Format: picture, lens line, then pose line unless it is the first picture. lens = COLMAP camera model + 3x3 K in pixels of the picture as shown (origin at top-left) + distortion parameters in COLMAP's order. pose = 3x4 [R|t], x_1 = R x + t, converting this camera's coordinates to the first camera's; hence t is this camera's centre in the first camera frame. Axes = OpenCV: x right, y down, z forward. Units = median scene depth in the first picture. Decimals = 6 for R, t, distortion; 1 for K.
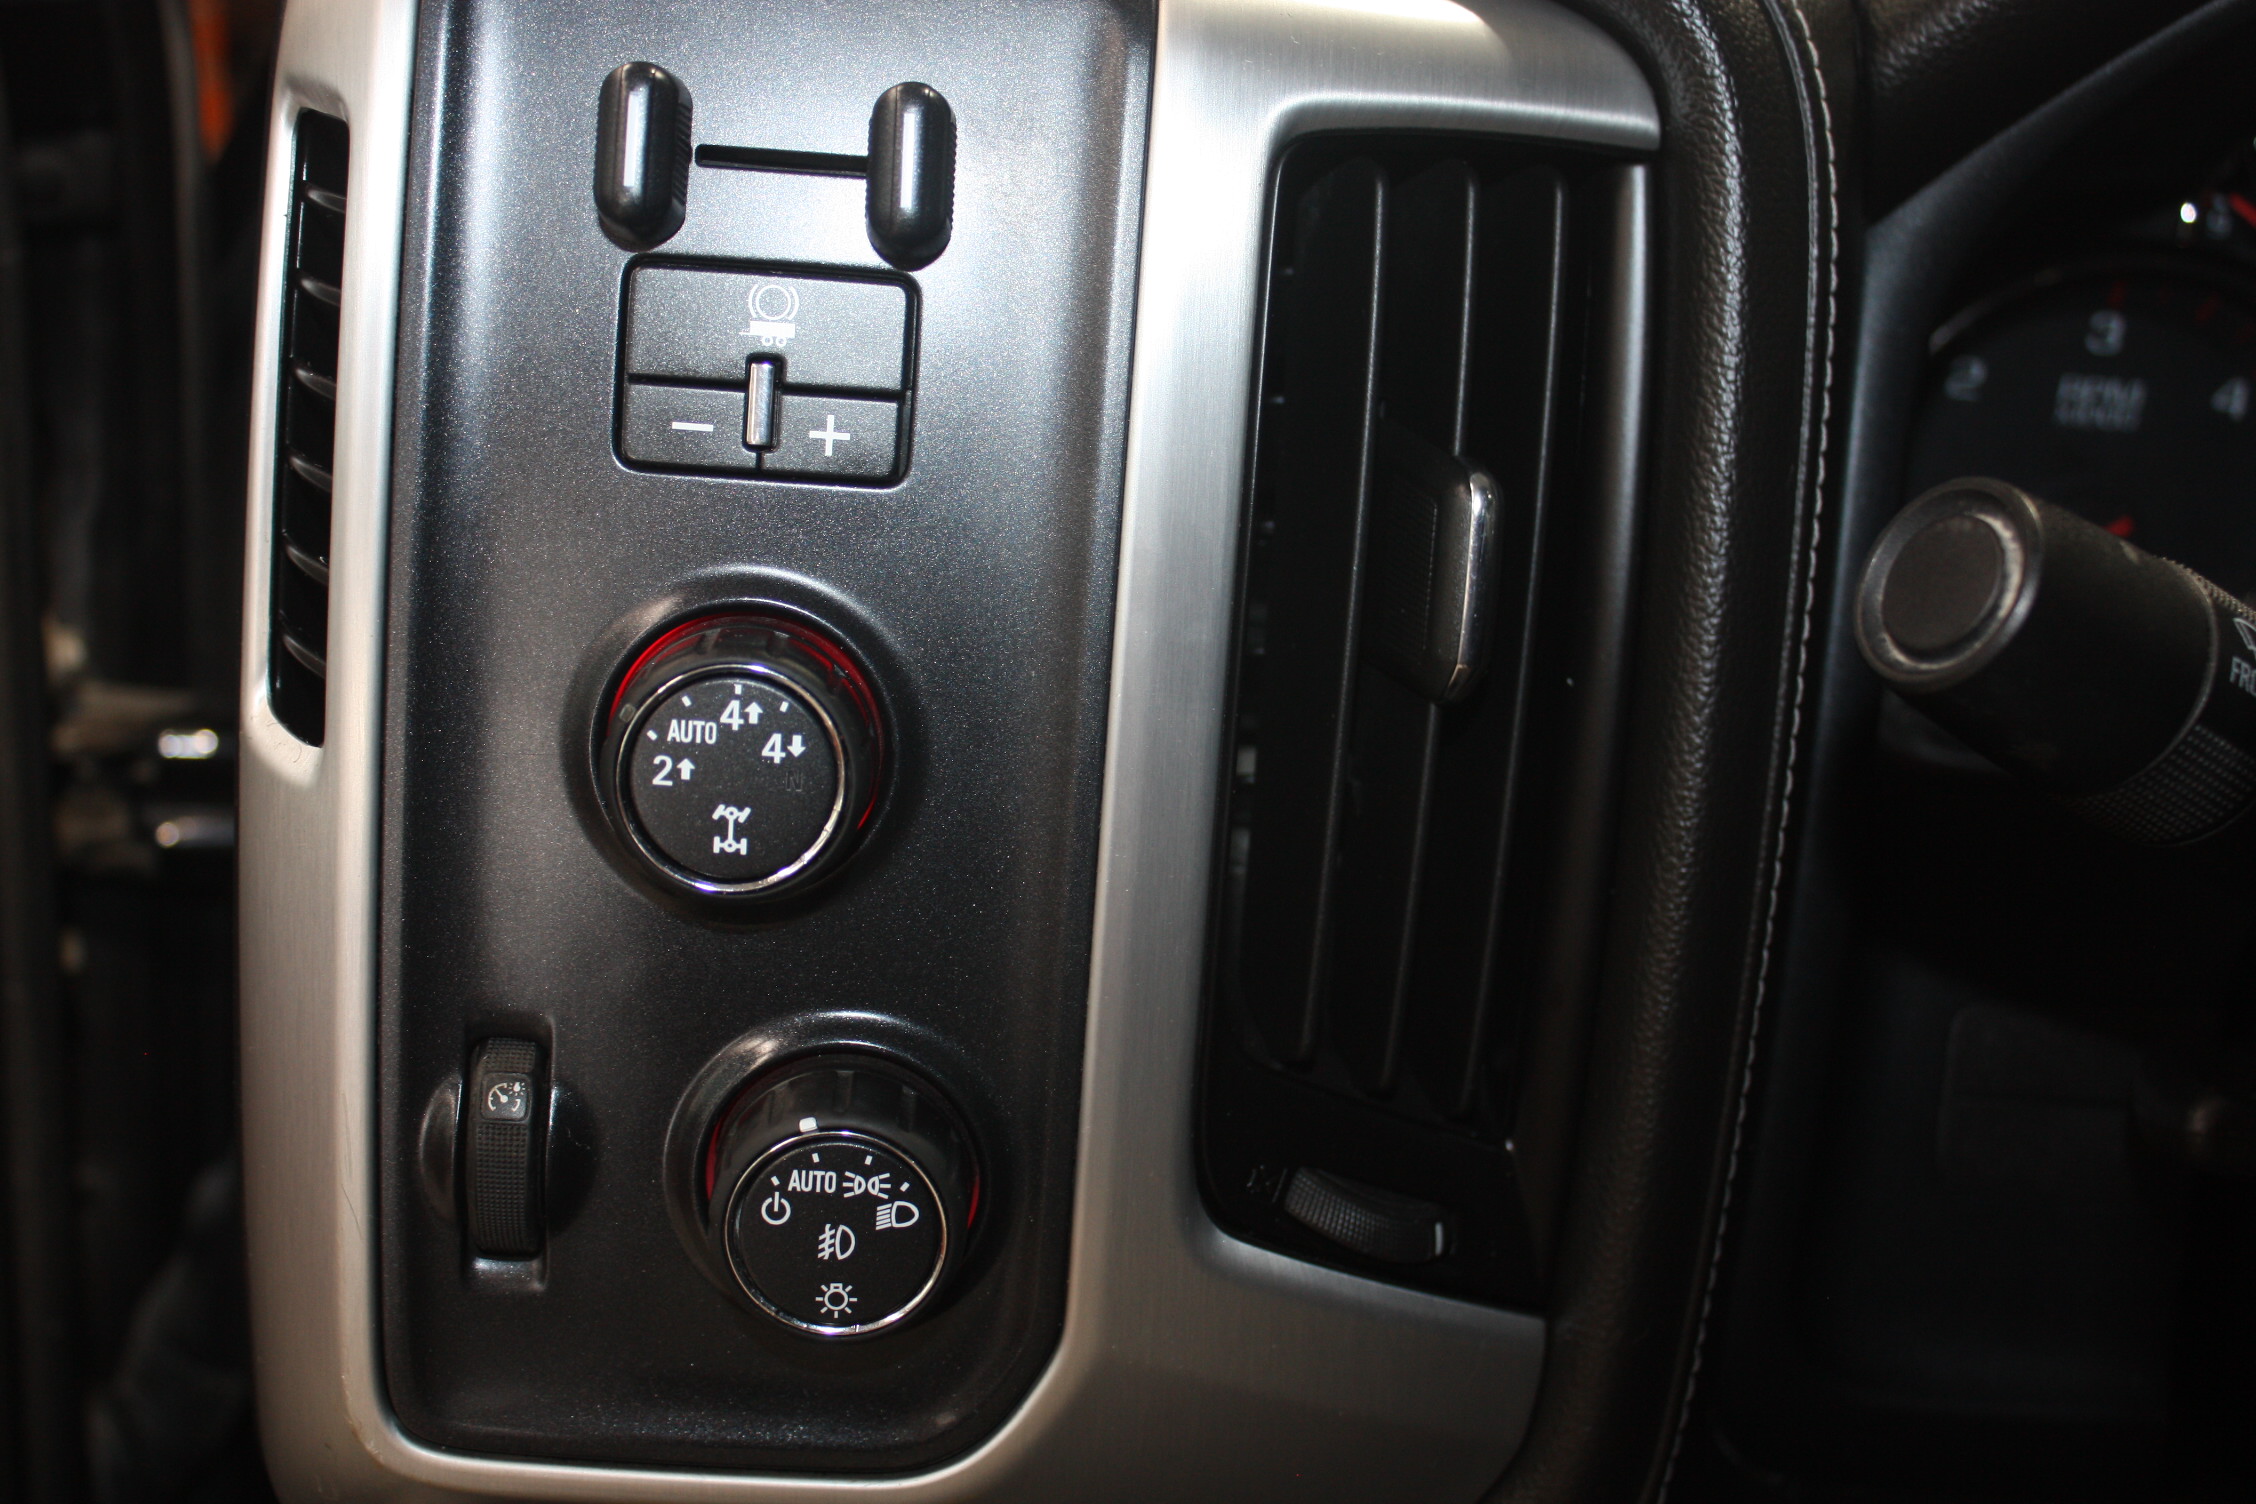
lens RADIAL K [[2775.3, 0, 1128.0], [0, 2775.3, 752.0], [0, 0, 1]] dist [-0.135226, -0.006947]
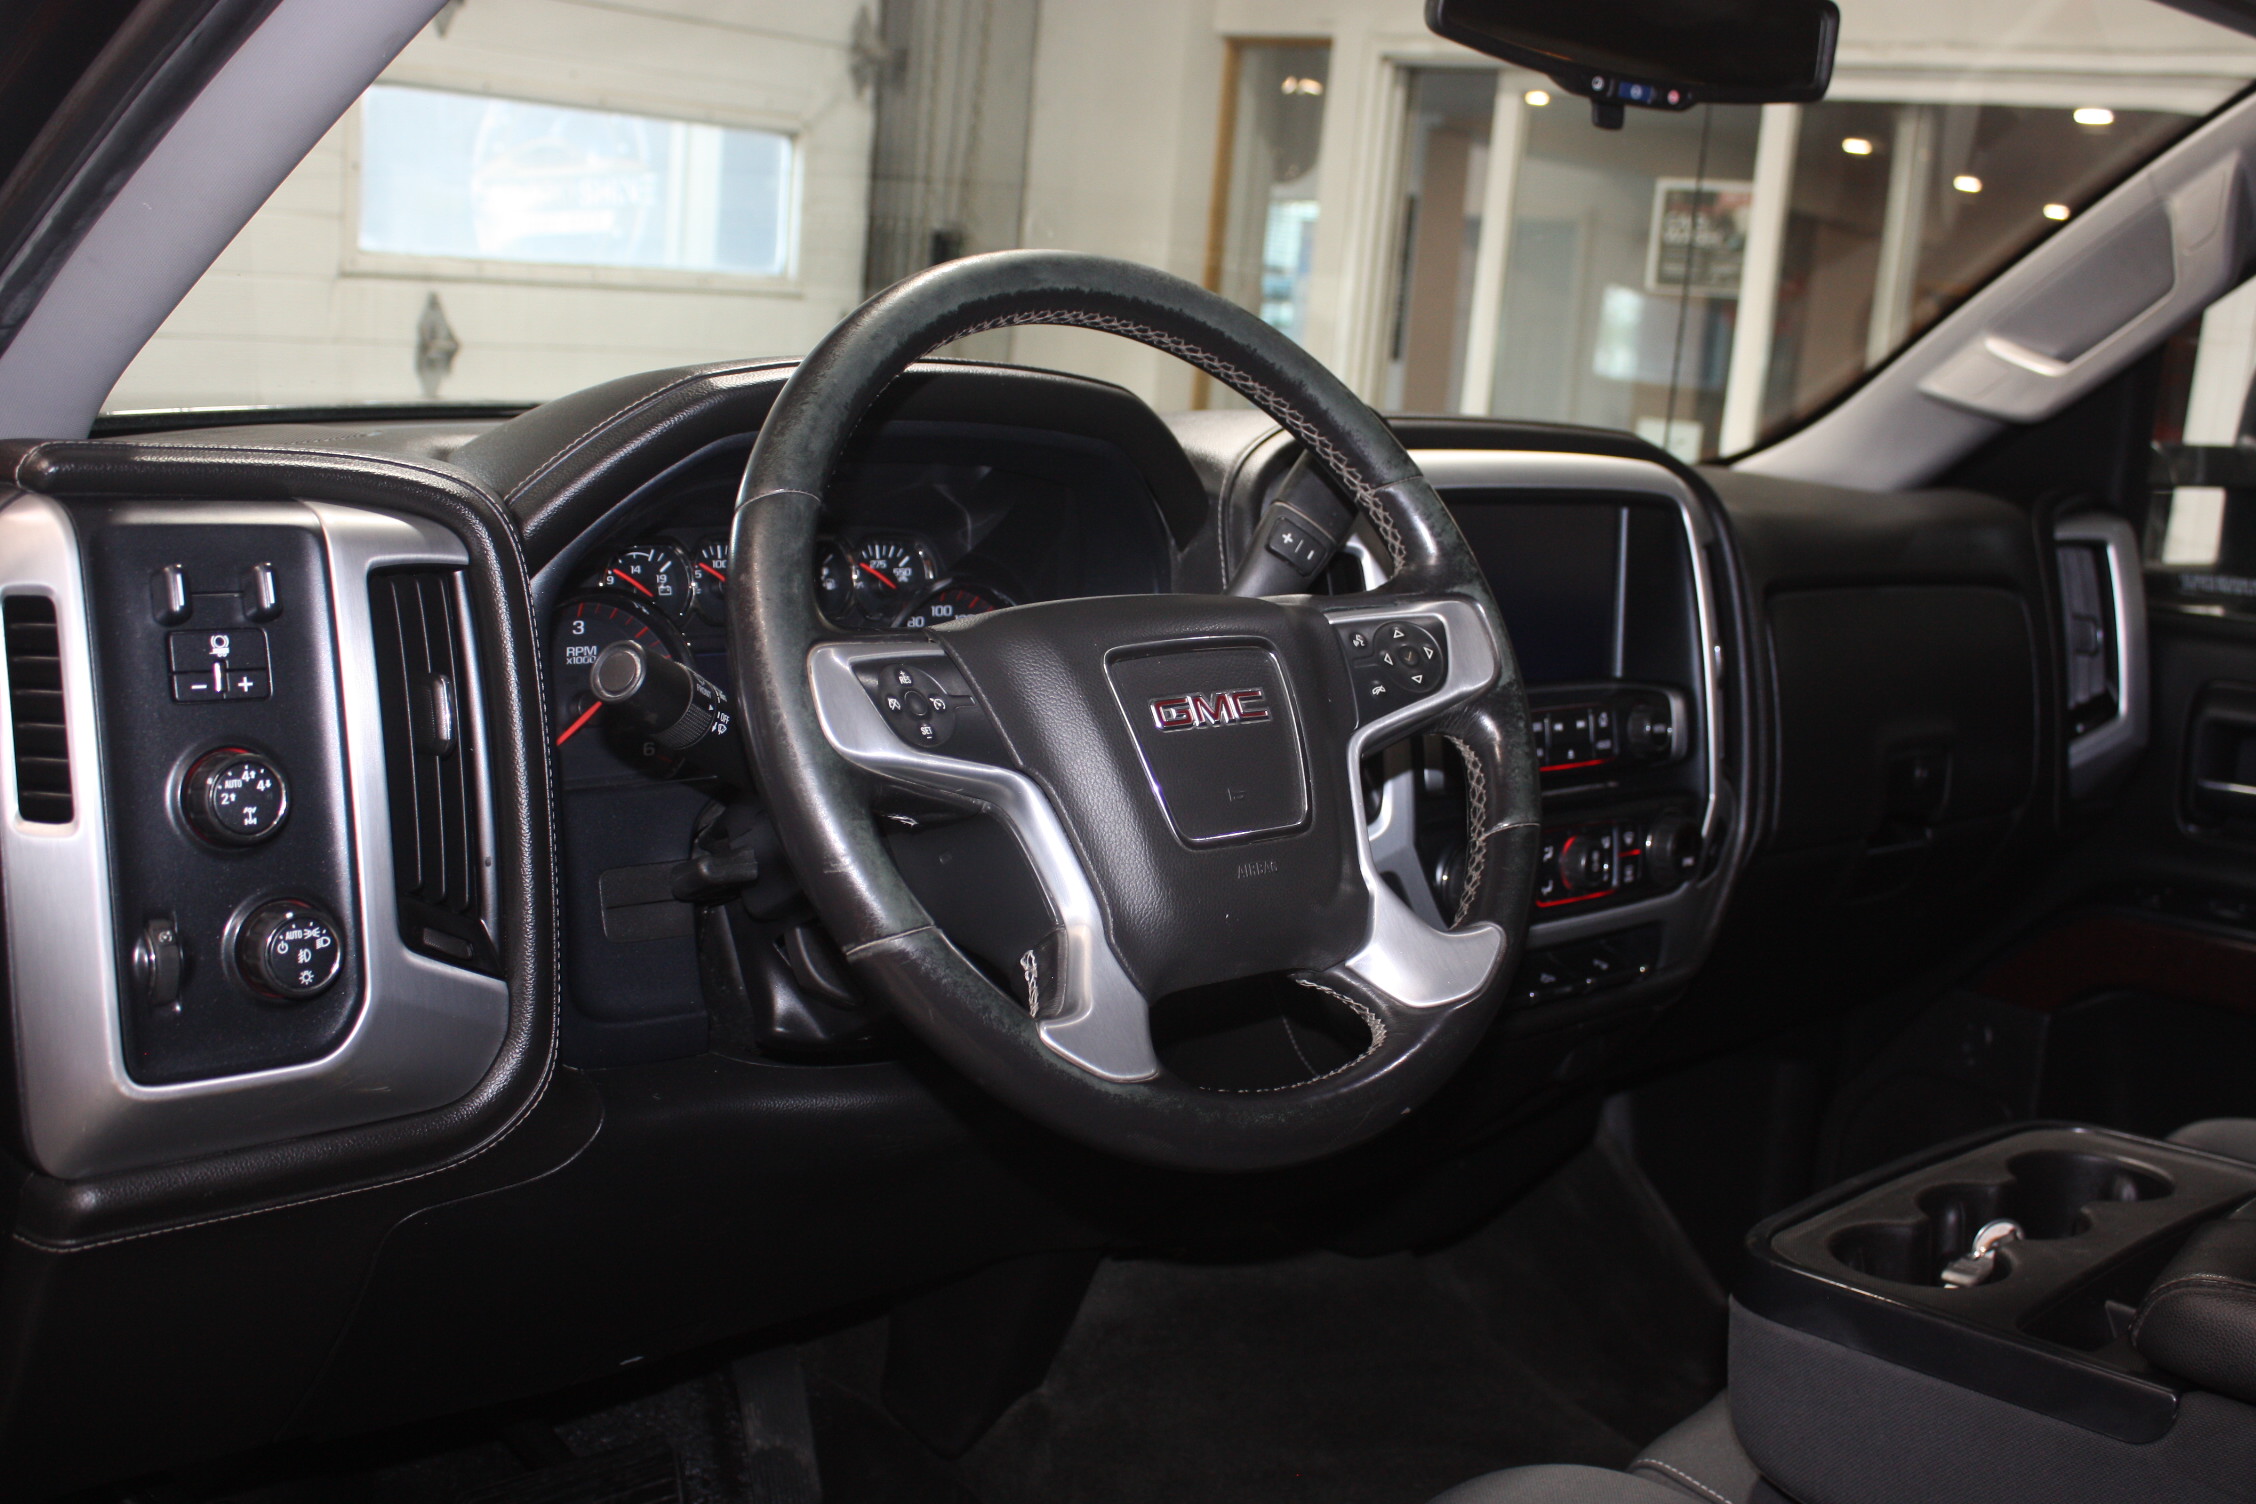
lens RADIAL K [[2412.3, 0, 1128.0], [0, 2412.3, 752.0], [0, 0, 1]] dist [0.005008, 0.007702]
pose [[0.764175, -0.144690, 0.628570, -1.007002], [0.244624, 0.966723, -0.074869, 0.373036], [-0.596821, 0.210976, 0.774141, -1.516085]]
